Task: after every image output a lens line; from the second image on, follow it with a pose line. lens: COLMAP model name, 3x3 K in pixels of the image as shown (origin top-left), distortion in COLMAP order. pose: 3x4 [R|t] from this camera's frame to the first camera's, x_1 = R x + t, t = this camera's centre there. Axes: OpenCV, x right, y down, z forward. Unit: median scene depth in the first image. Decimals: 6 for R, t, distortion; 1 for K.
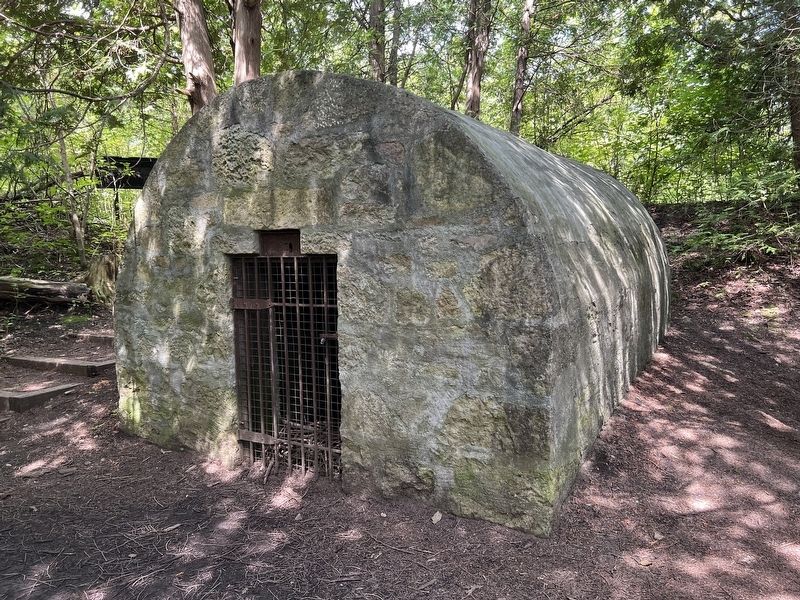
lens RADIAL K [[618.3, 0, 401.7], [0, 618.3, 298.6], [0, 0, 1]] dist [-0.006609, -0.001130]
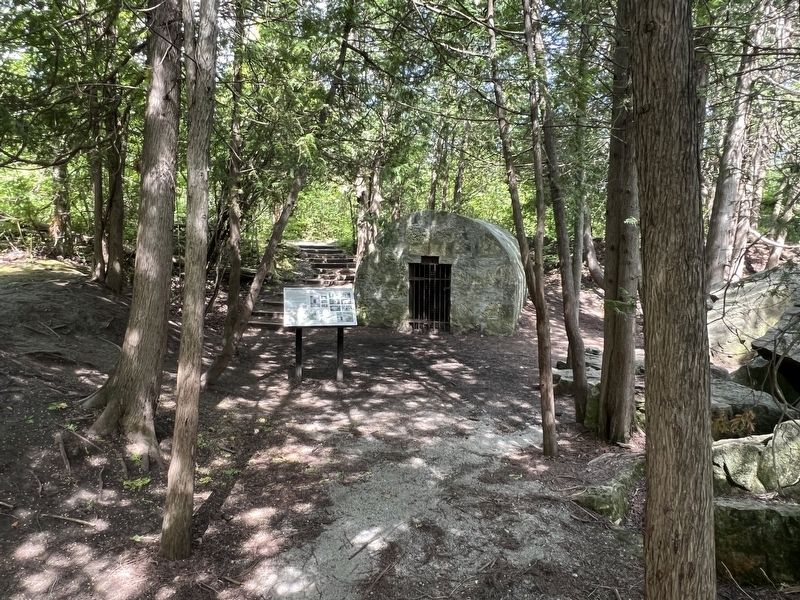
lens RADIAL K [[510.5, 0, 398.4], [0, 510.5, 298.3], [0, 0, 1]] dist [0.003880, 0.000041]
pose [[0.975828, 0.021444, 0.217486, -0.982872], [-0.021372, 0.999768, -0.002683, 0.128447], [-0.217493, -0.002030, 0.976060, -1.679253]]
